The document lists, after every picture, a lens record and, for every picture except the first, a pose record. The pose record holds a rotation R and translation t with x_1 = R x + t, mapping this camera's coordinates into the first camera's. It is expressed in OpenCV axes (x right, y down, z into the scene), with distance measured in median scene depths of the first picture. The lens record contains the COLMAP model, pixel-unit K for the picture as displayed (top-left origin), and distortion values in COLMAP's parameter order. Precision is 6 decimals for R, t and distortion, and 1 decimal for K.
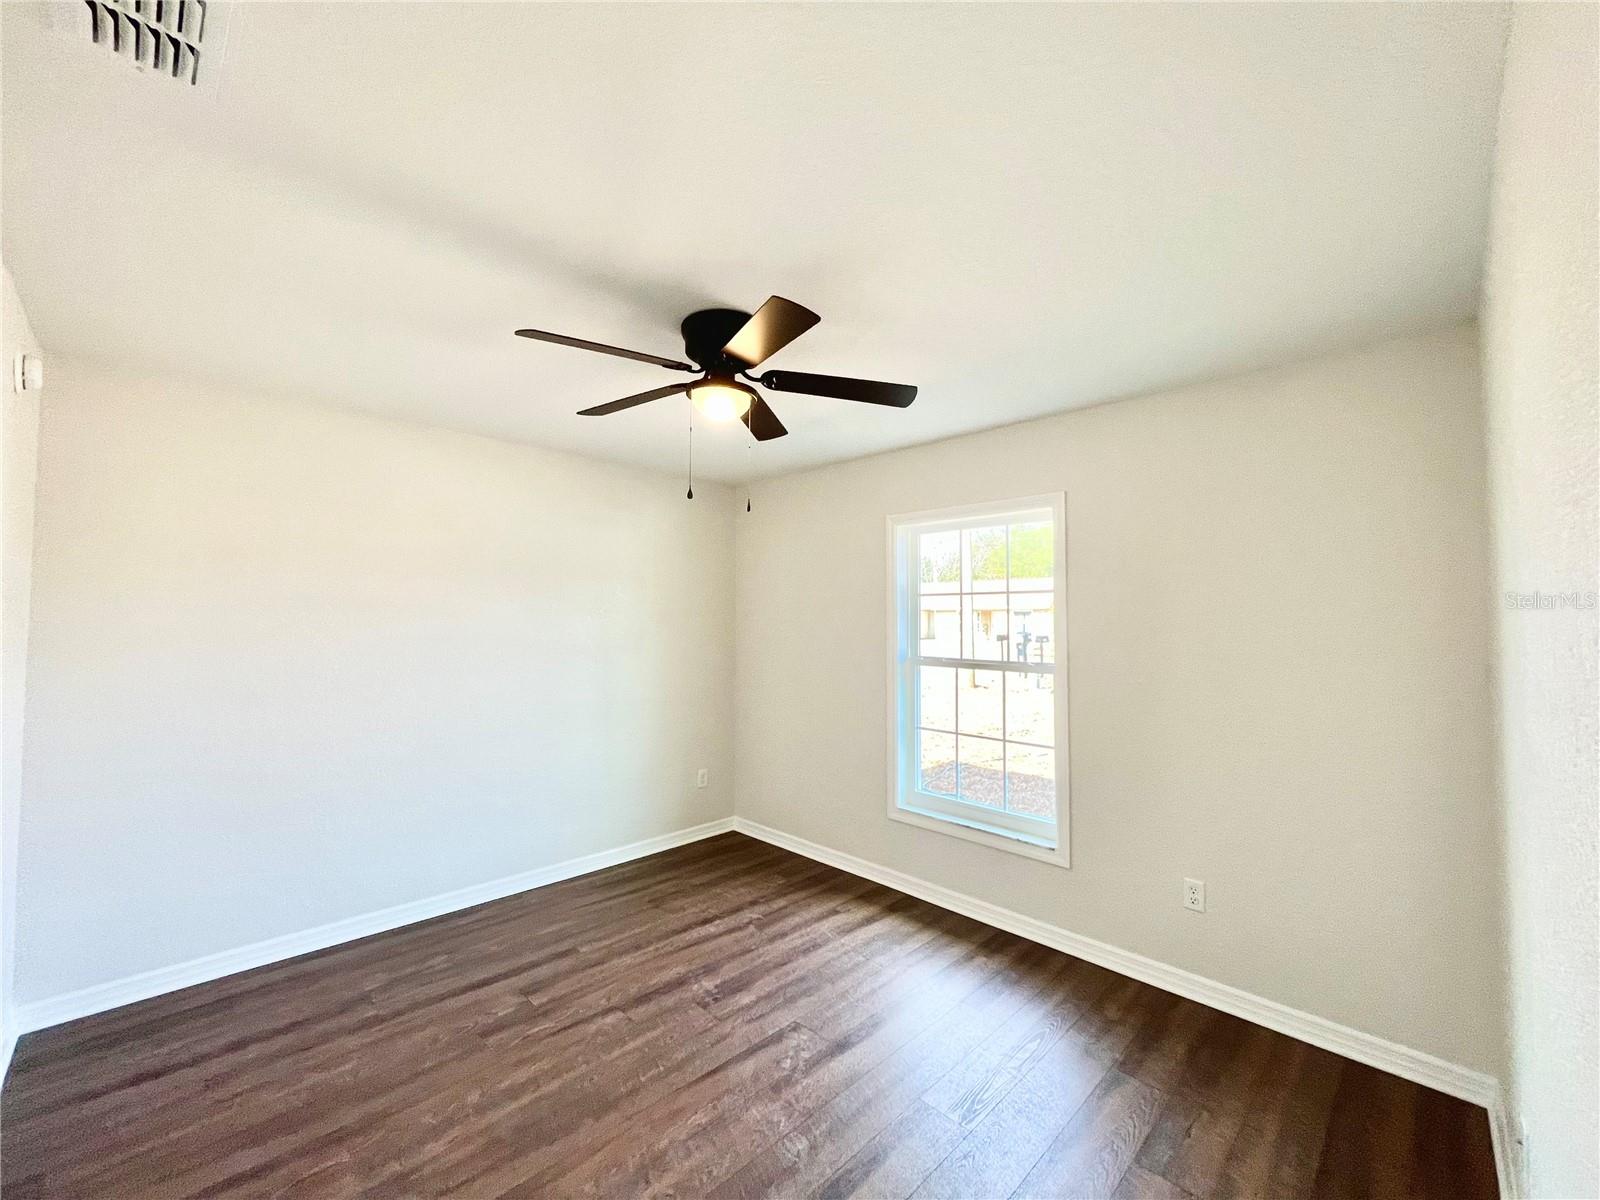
lens RADIAL K [[644.6, 0, 800.4], [0, 644.6, 595.8], [0, 0, 1]] dist [-0.002493, -0.000169]
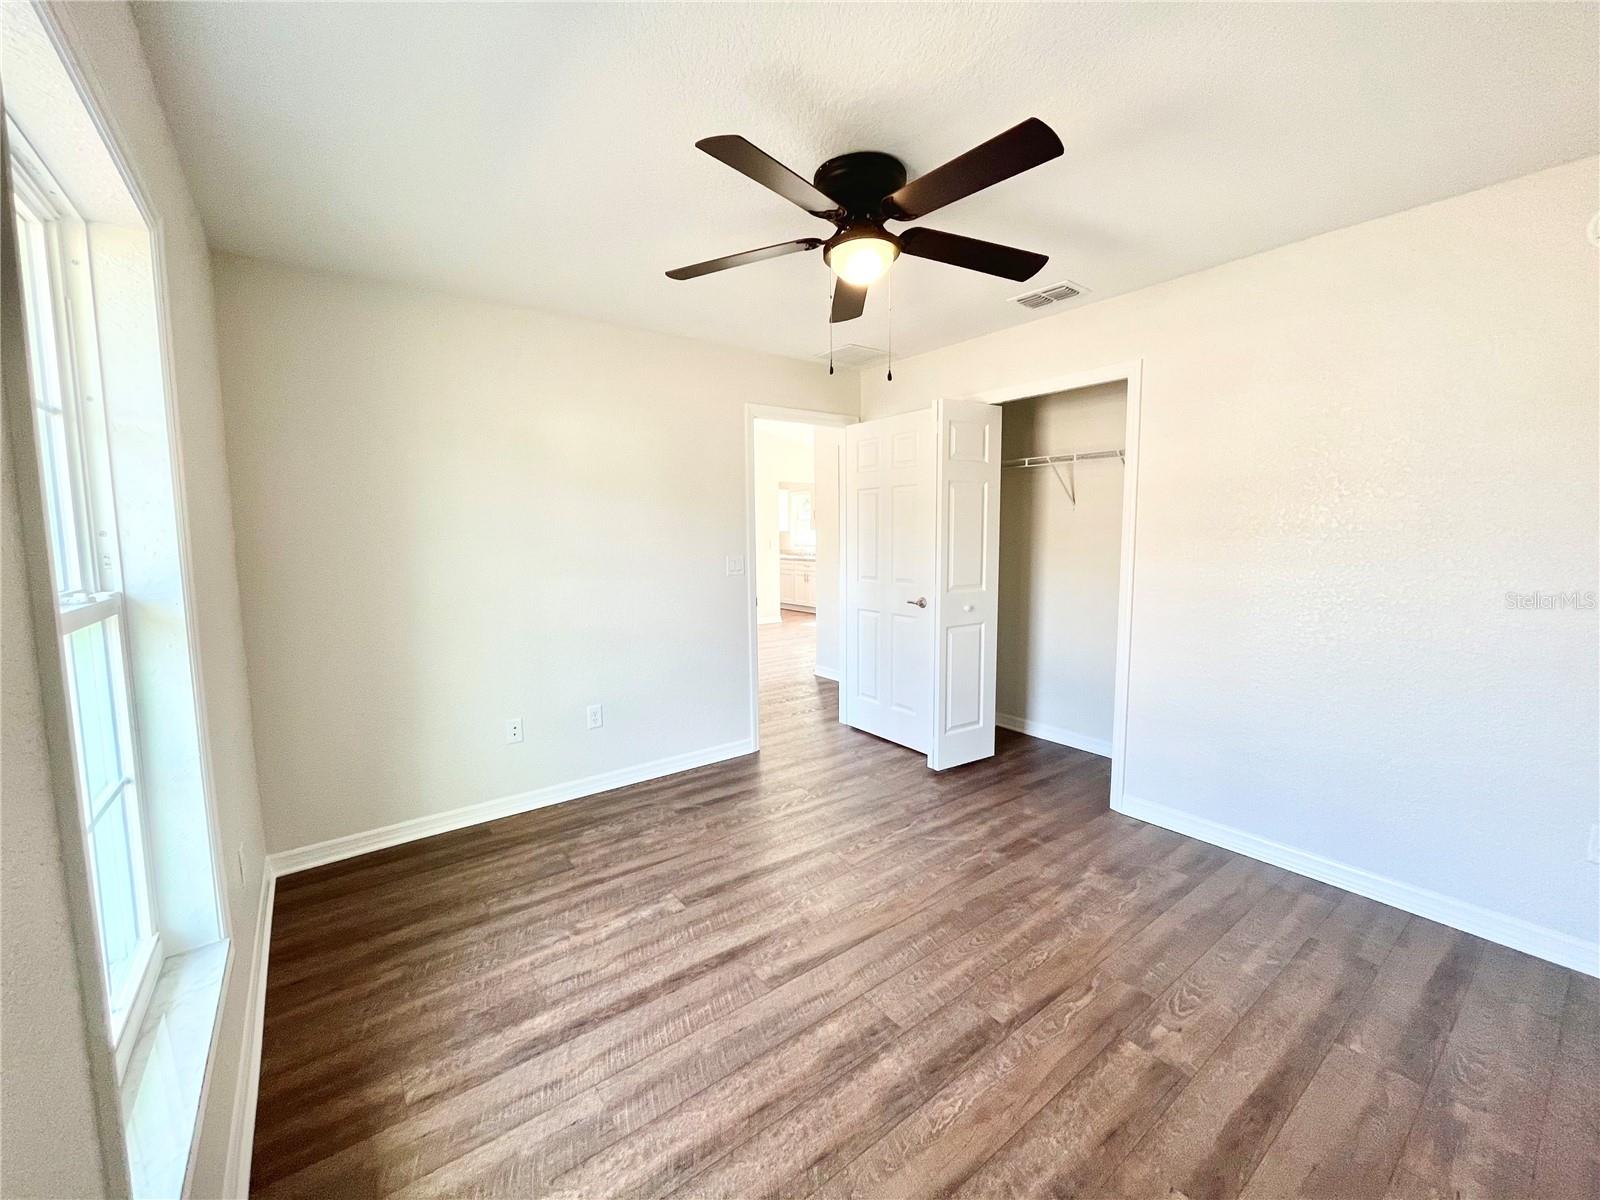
lens RADIAL K [[644.6, 0, 800.4], [0, 644.6, 595.8], [0, 0, 1]] dist [-0.002493, -0.000169]
pose [[-0.990642, -0.011326, 0.136017, -0.161950], [-0.003304, 0.998249, 0.059063, 0.120071], [-0.136448, 0.058061, -0.988944, 1.908960]]
